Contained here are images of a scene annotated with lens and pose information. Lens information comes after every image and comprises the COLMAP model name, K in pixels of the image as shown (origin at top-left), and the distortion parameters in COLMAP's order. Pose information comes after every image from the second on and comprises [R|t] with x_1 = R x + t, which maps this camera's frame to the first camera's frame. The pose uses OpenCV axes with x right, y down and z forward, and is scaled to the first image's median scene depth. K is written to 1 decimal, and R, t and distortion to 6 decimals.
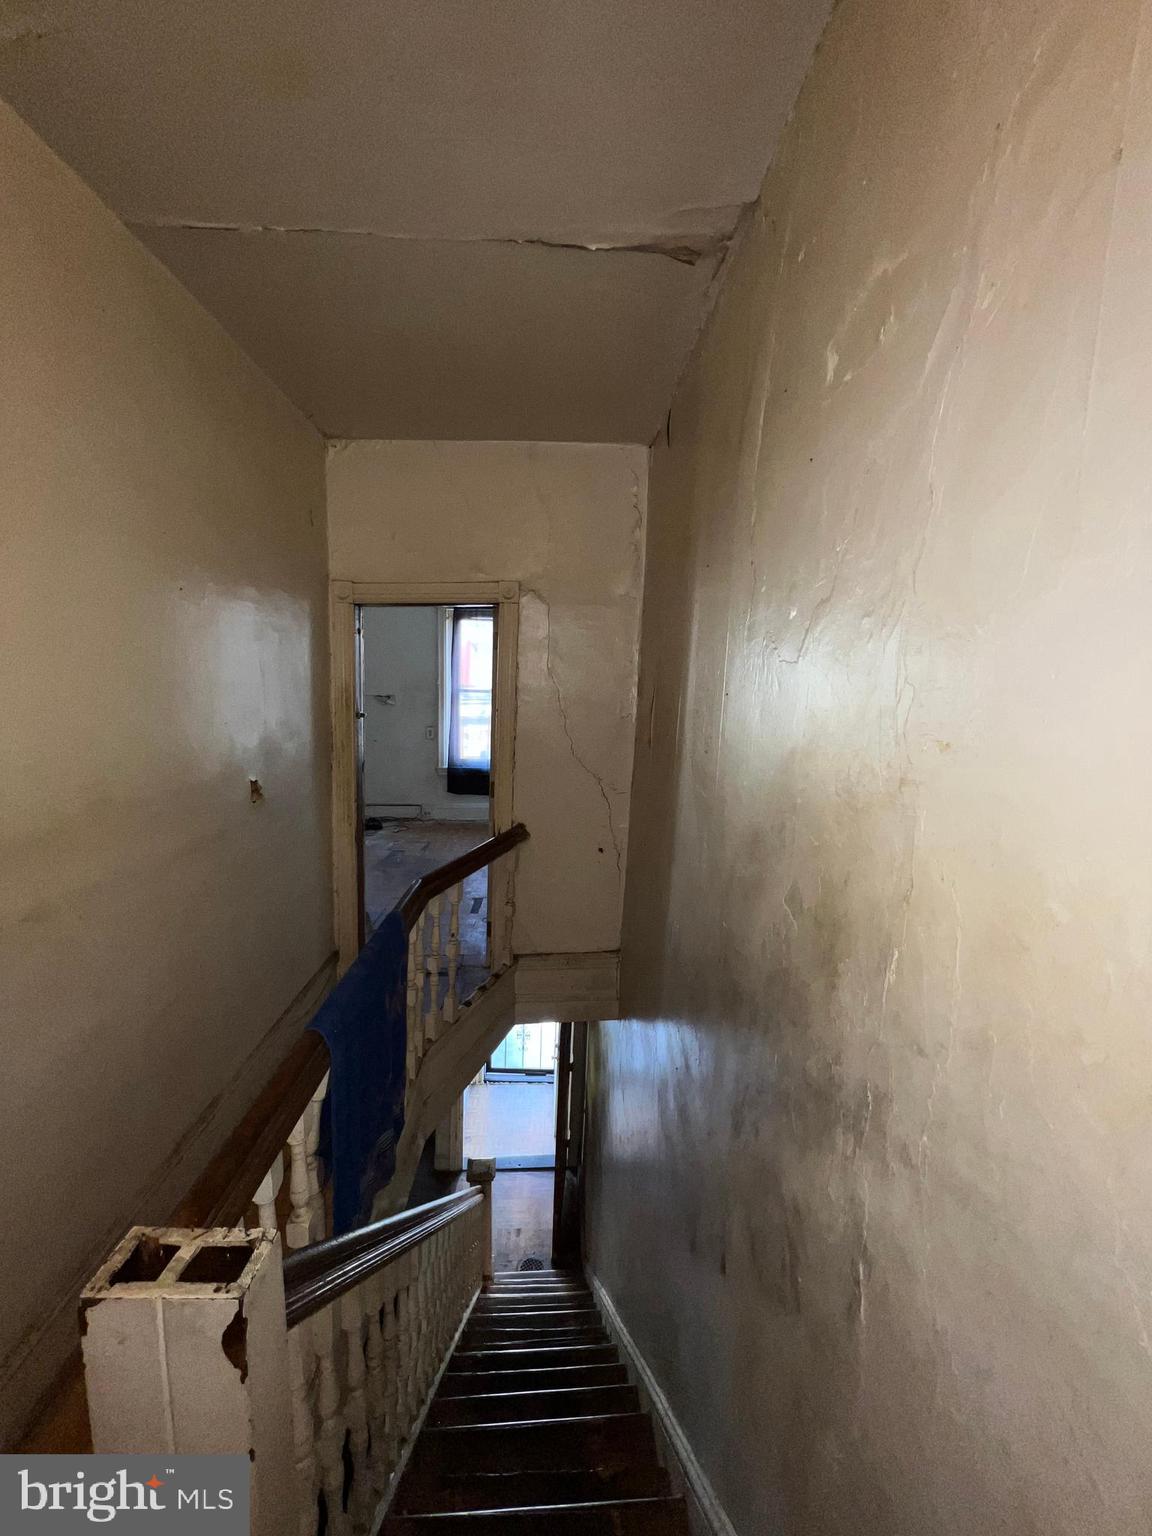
lens RADIAL K [[613.3, 0, 578.3], [0, 613.3, 763.6], [0, 0, 1]] dist [-0.000643, 0.000020]
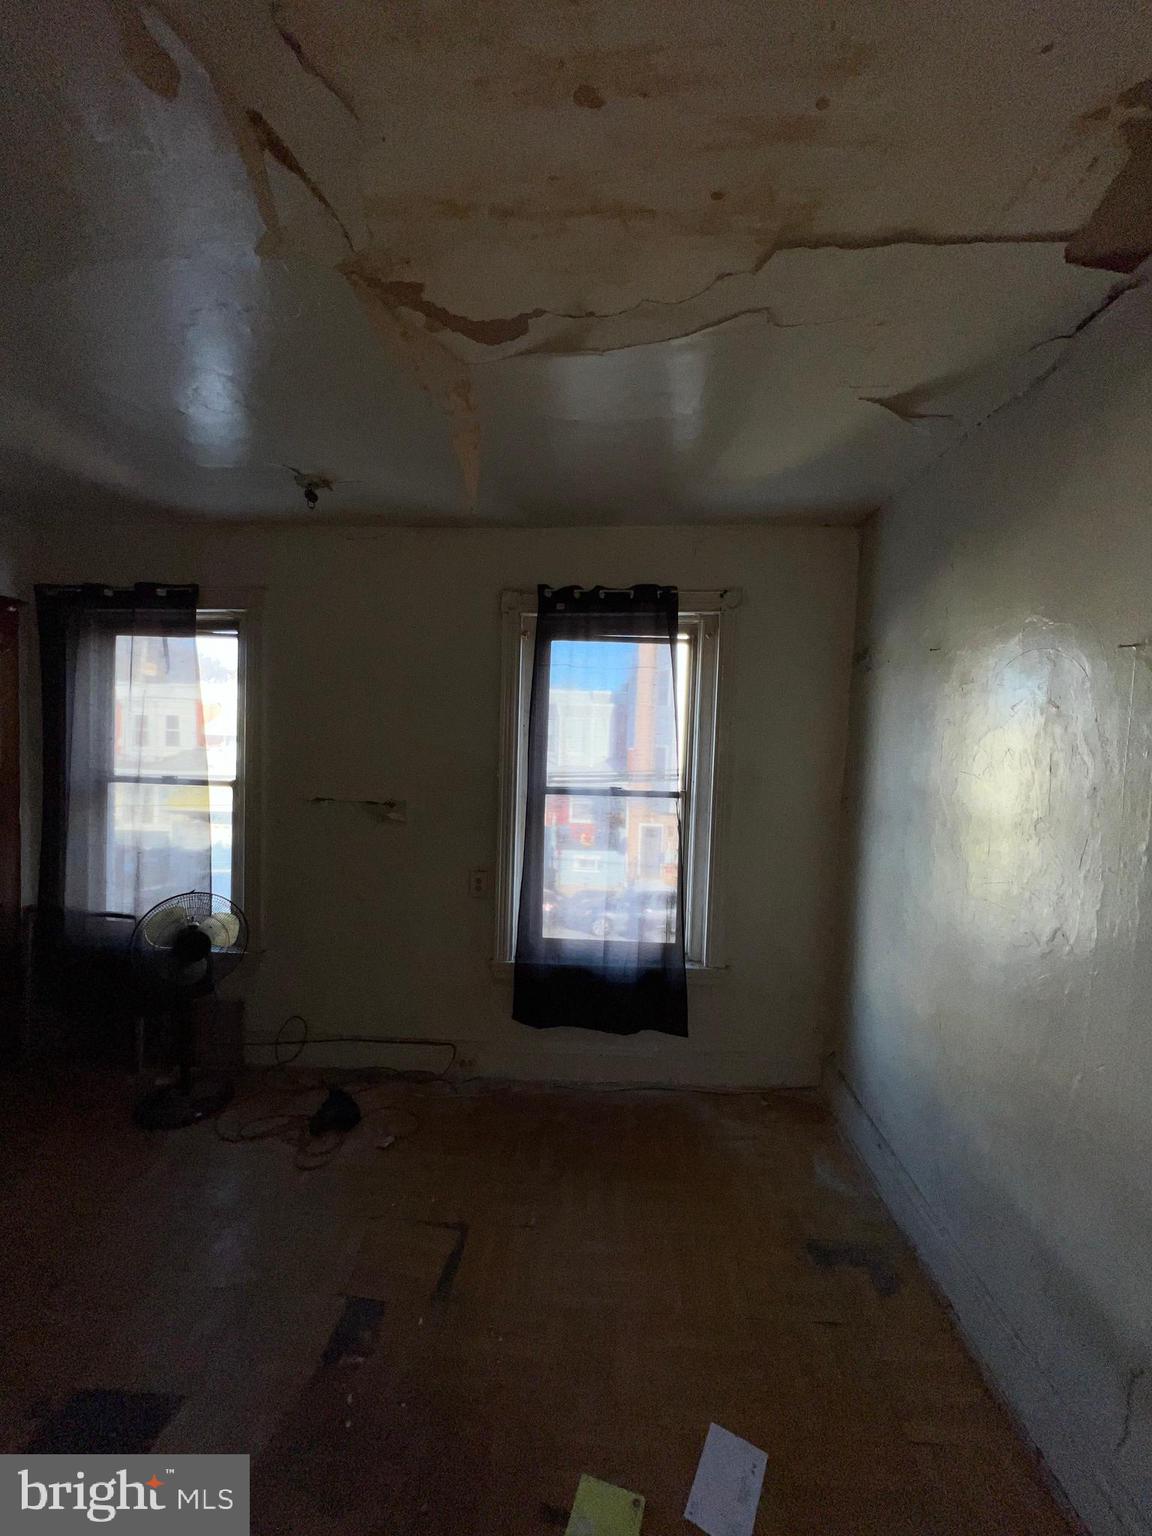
lens RADIAL K [[613.3, 0, 577.3], [0, 613.3, 765.5], [0, 0, 1]] dist [-0.000643, 0.000020]
pose [[0.995335, 0.008027, -0.096141, -0.127065], [-0.017335, 0.995194, -0.096379, -0.094092], [0.094906, 0.097596, 0.990691, 0.549983]]
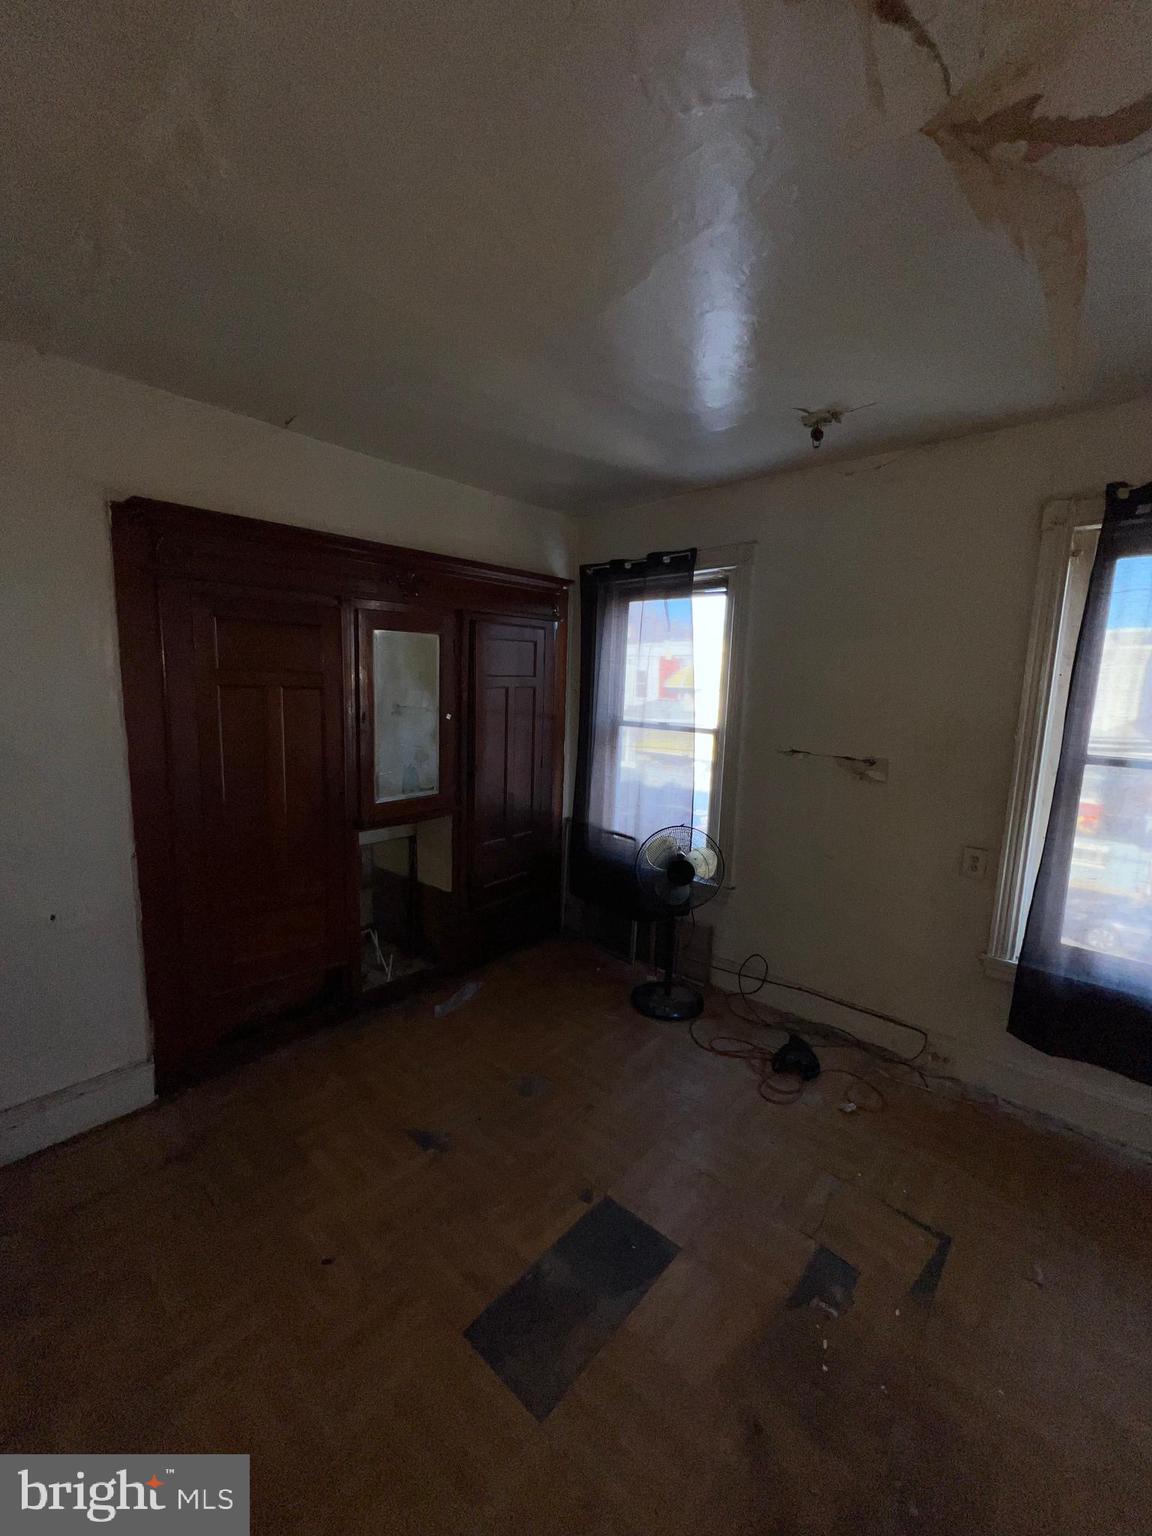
lens RADIAL K [[613.3, 0, 580.7], [0, 613.3, 766.4], [0, 0, 1]] dist [-0.000643, 0.000020]
pose [[0.716880, 0.093496, -0.690899, -0.158393], [-0.105659, 0.994091, 0.024894, -0.093324], [0.689144, 0.055154, 0.722523, 0.547410]]
